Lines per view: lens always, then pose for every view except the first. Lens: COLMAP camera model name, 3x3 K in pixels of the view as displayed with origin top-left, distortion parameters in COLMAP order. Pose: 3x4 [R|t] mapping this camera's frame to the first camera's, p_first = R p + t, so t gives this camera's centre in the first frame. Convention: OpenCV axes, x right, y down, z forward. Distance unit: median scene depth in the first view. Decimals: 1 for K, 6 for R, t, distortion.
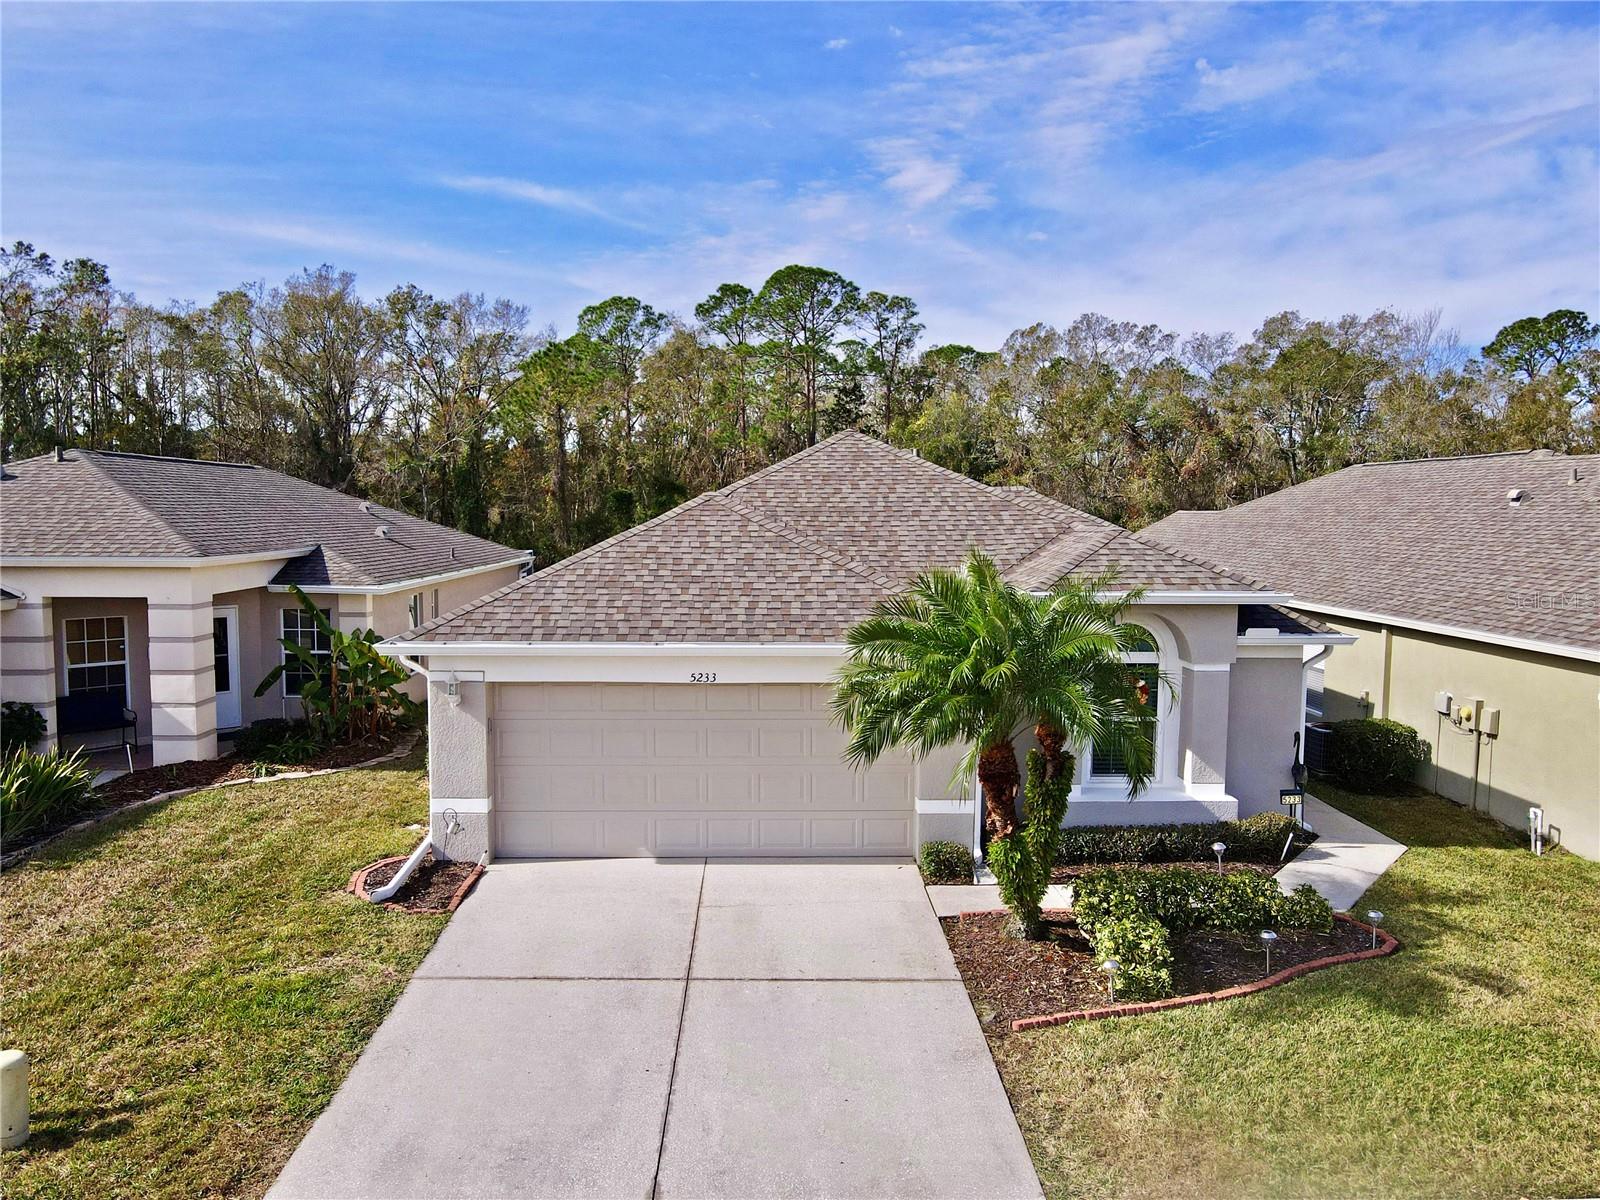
lens RADIAL K [[1159.0, 0, 790.4], [0, 1159.0, 552.5], [0, 0, 1]] dist [0.001898, 0.001214]
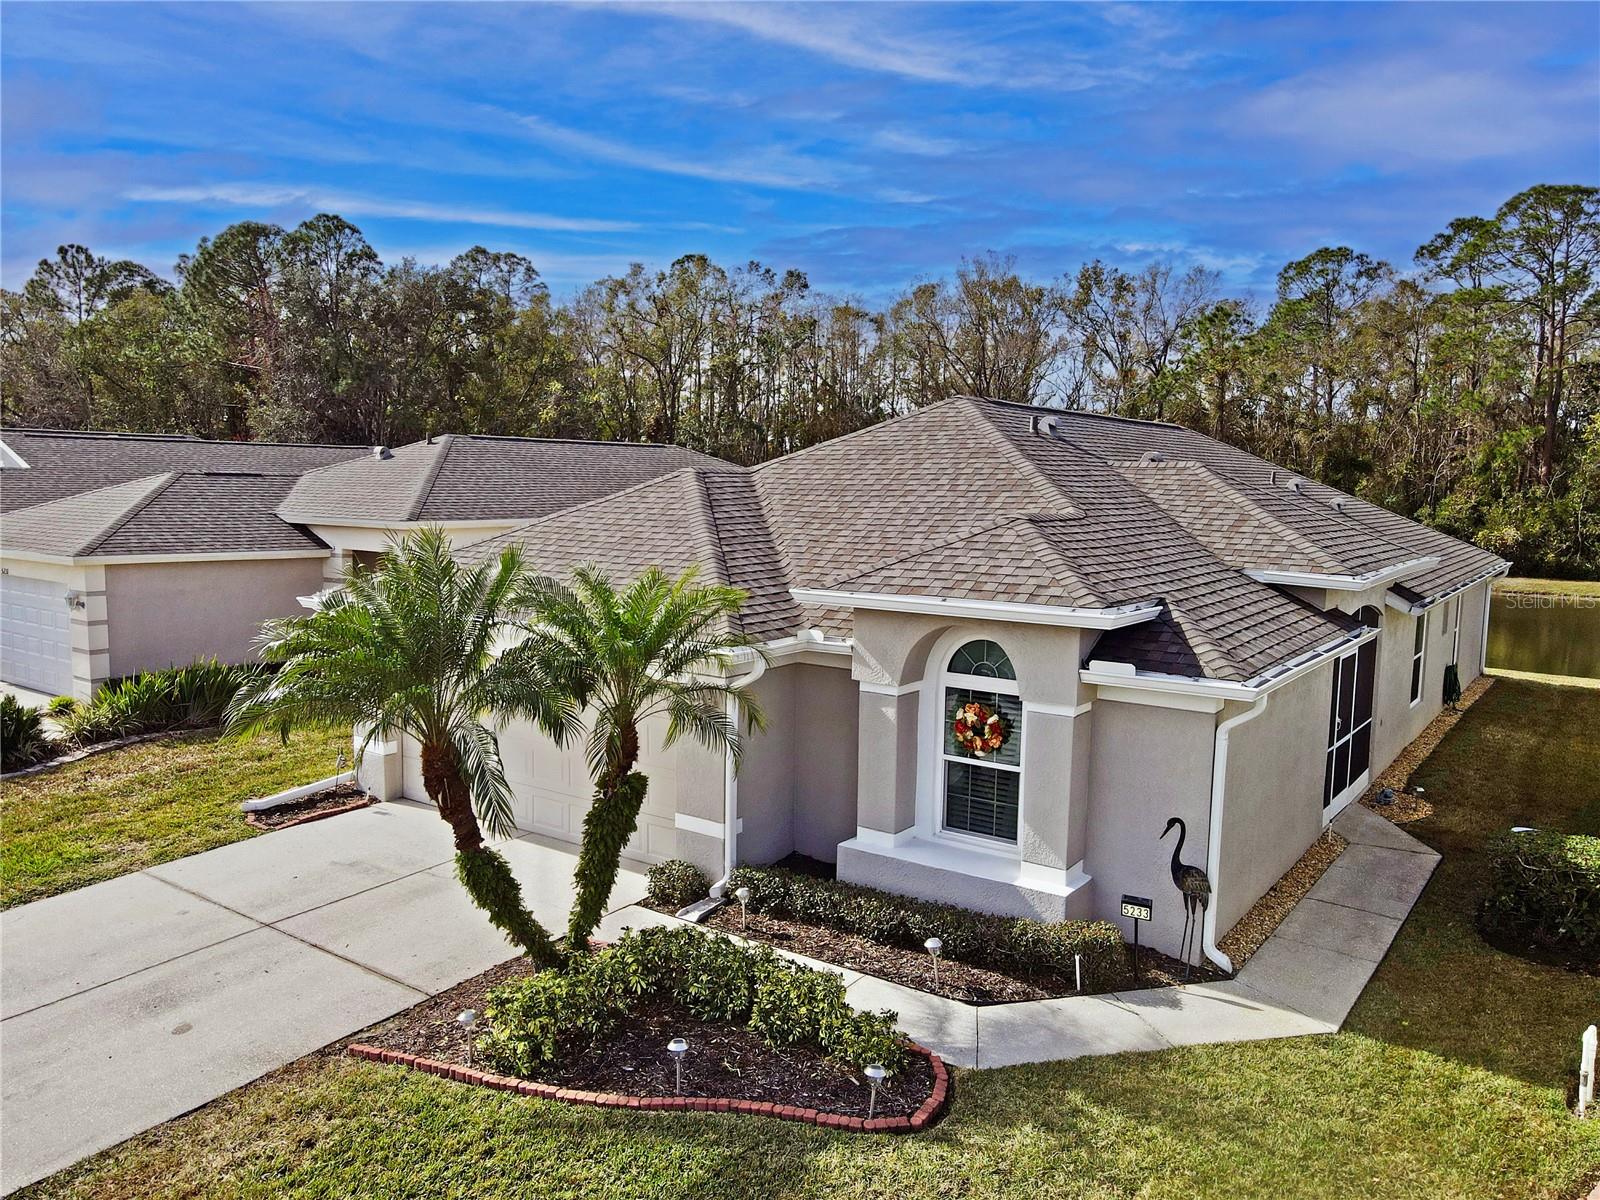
lens RADIAL K [[1187.5, 0, 799.6], [0, 1187.5, 478.6], [0, 0, 1]] dist [-0.031581, 0.067486]
pose [[0.794012, 0.005877, -0.607874, 0.703562], [-0.030771, 0.999060, -0.030534, -0.019789], [0.607123, 0.042949, 0.793446, 0.297759]]
